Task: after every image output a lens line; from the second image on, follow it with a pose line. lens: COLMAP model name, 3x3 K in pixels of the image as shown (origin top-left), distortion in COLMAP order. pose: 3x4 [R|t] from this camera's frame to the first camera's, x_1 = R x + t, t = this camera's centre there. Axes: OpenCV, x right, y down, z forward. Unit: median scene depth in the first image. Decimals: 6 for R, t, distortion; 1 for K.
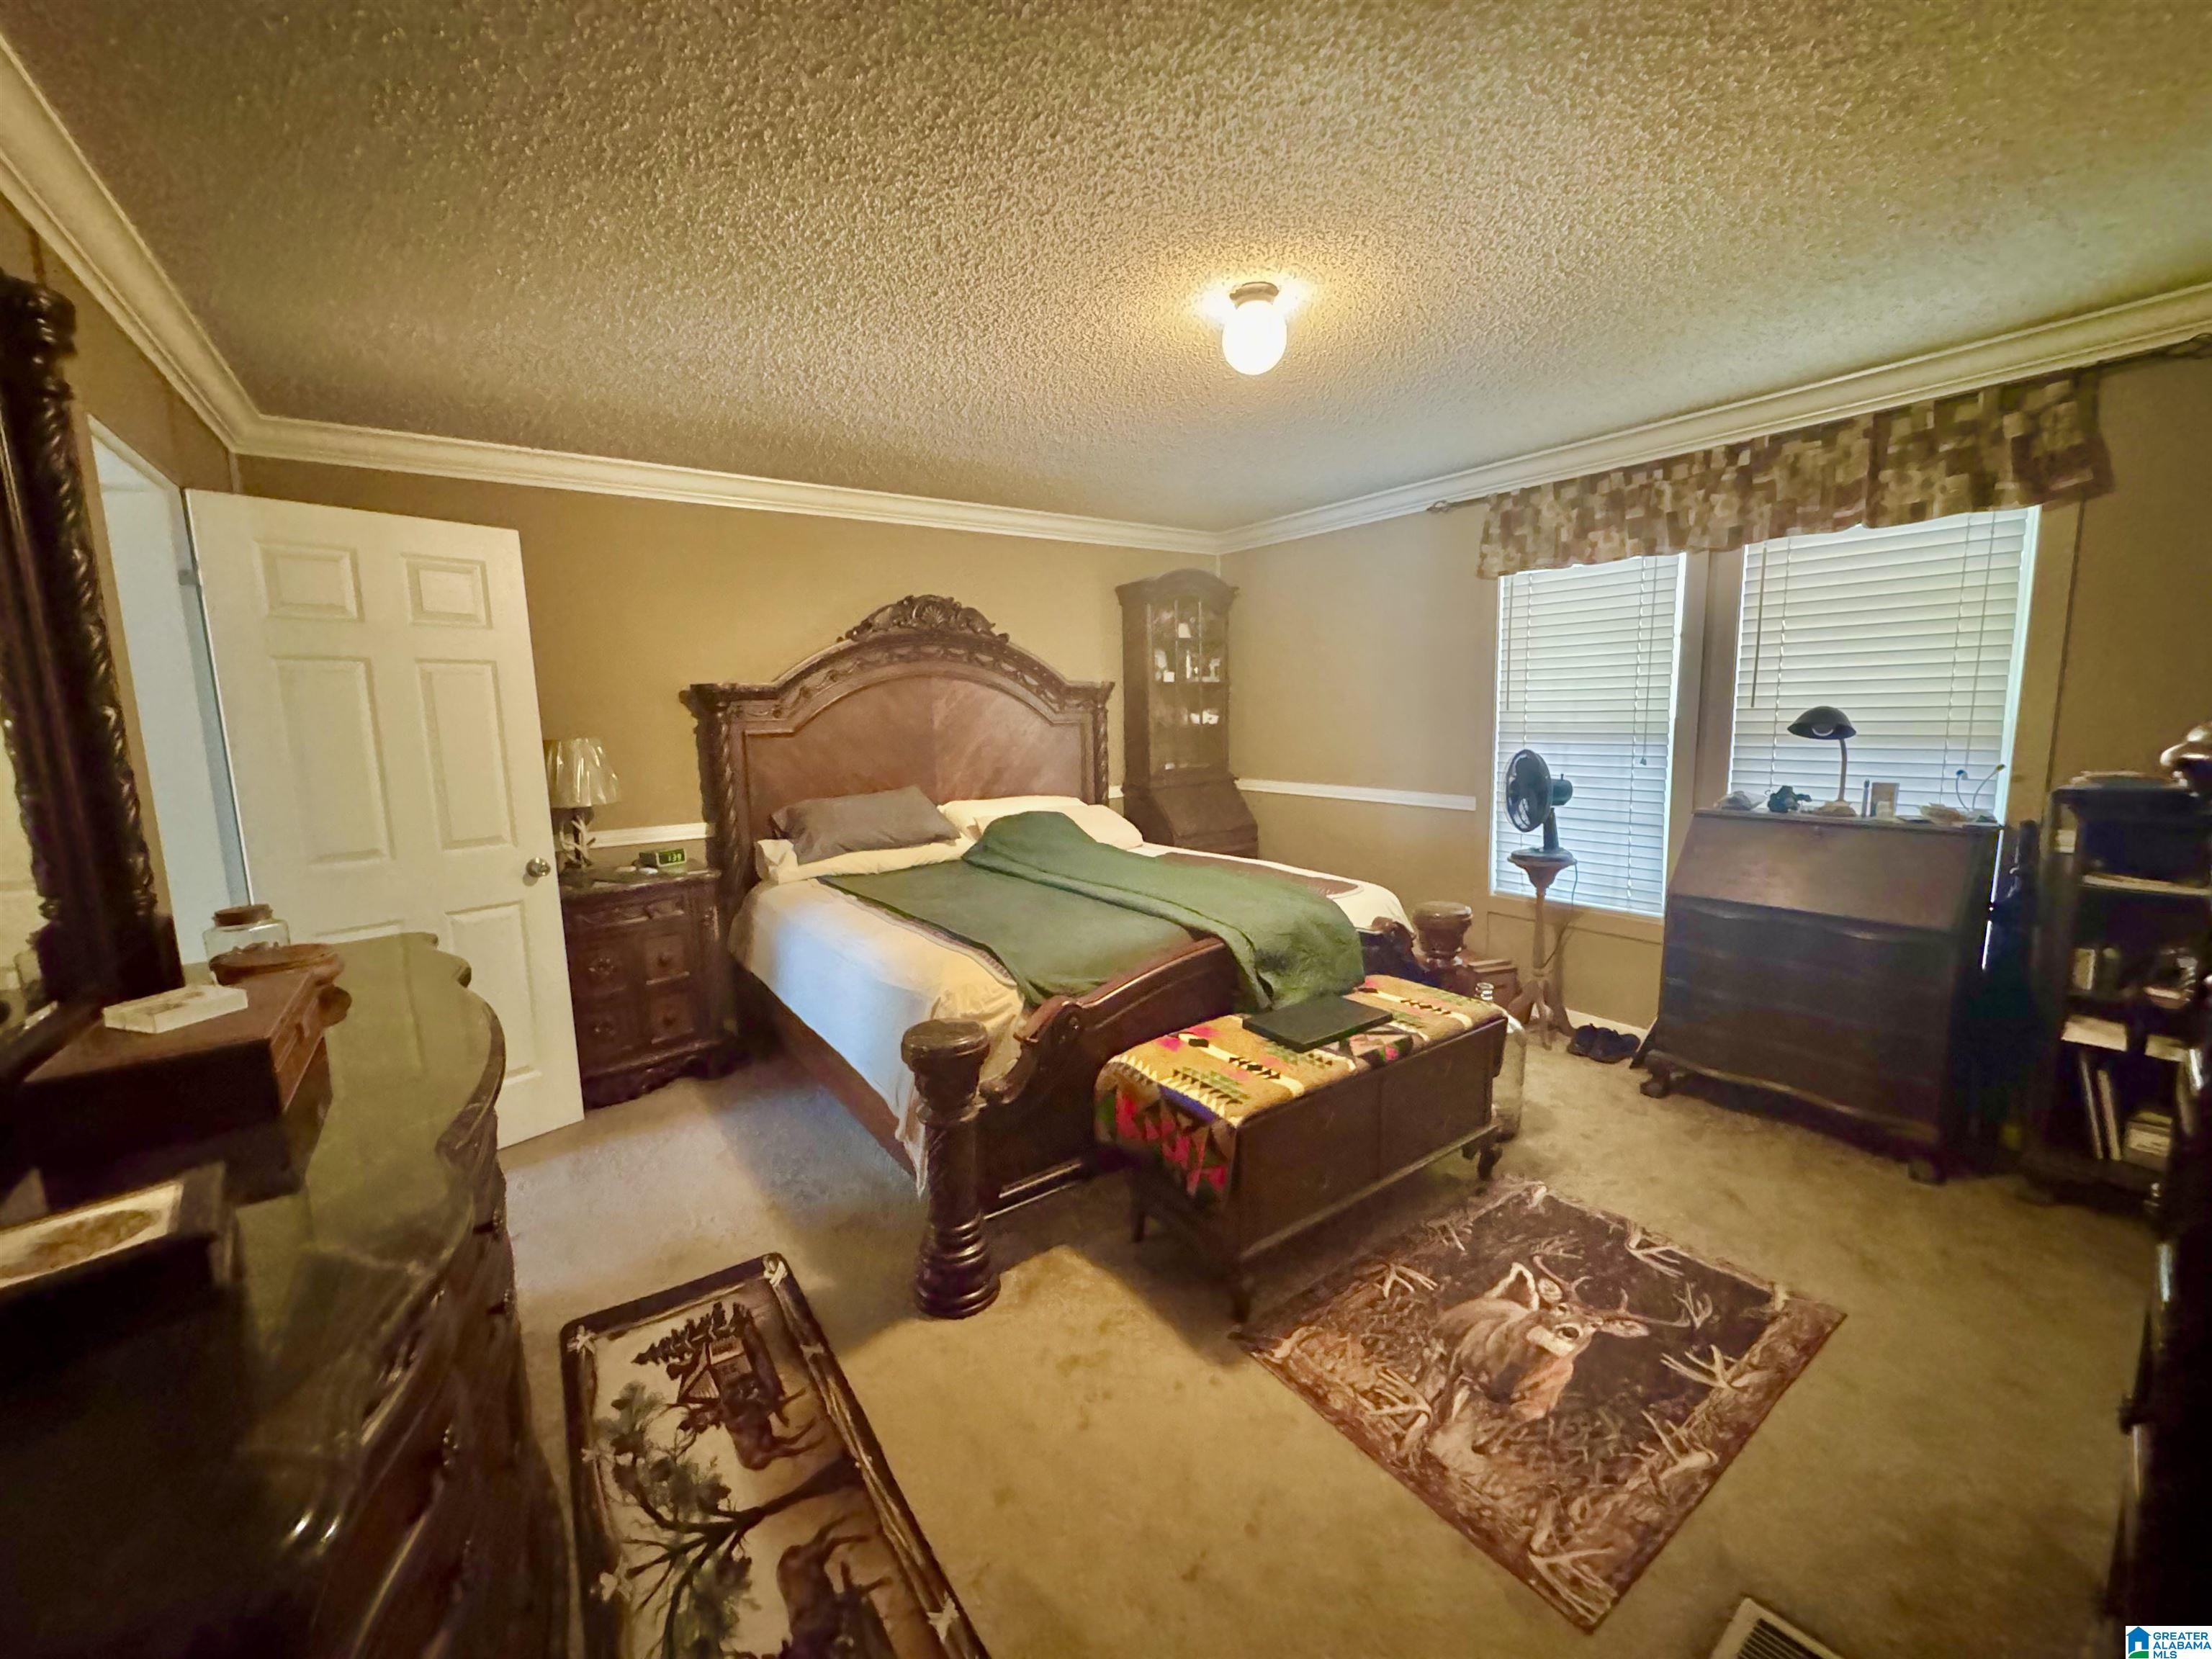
lens RADIAL K [[882.8, 0, 1104.9], [0, 882.8, 833.3], [0, 0, 1]] dist [-0.003732, 0.000381]
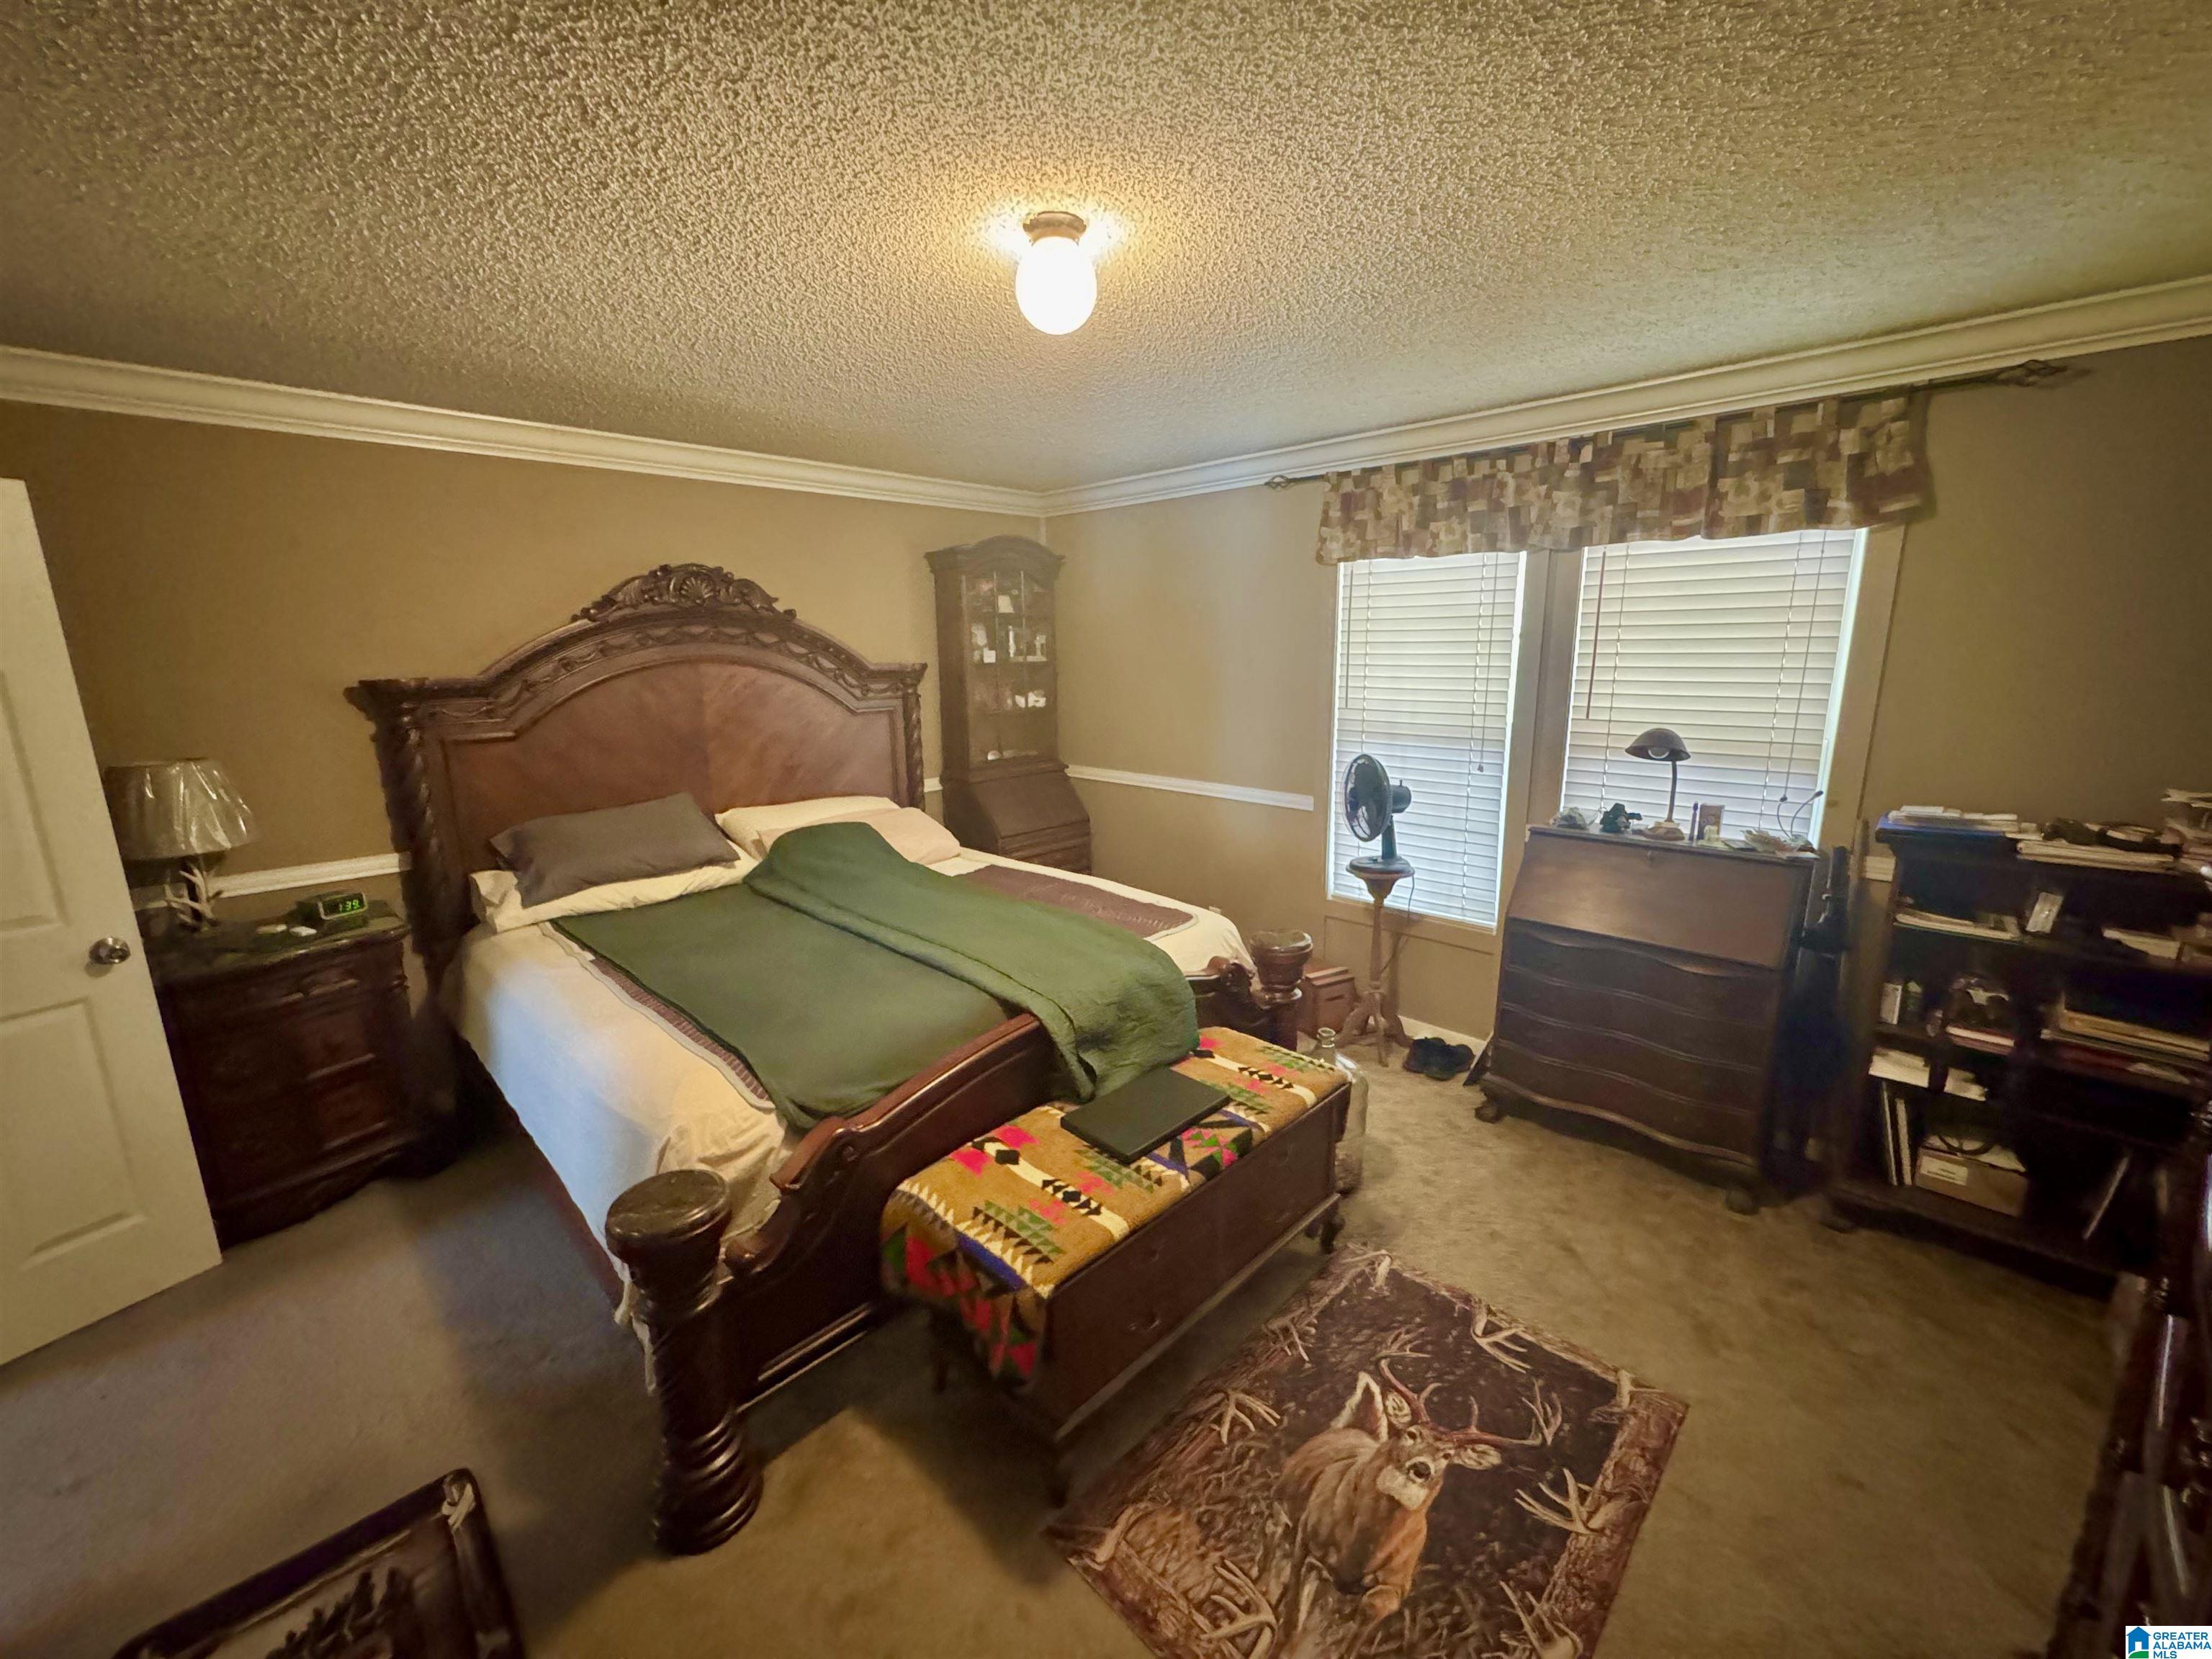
lens RADIAL K [[882.8, 0, 1104.9], [0, 882.8, 833.3], [0, 0, 1]] dist [-0.003732, 0.000381]
pose [[0.984614, -0.025552, 0.172862, 0.055626], [0.013671, 0.997483, 0.069577, -0.114757], [-0.174205, -0.066144, 0.982485, 0.168689]]
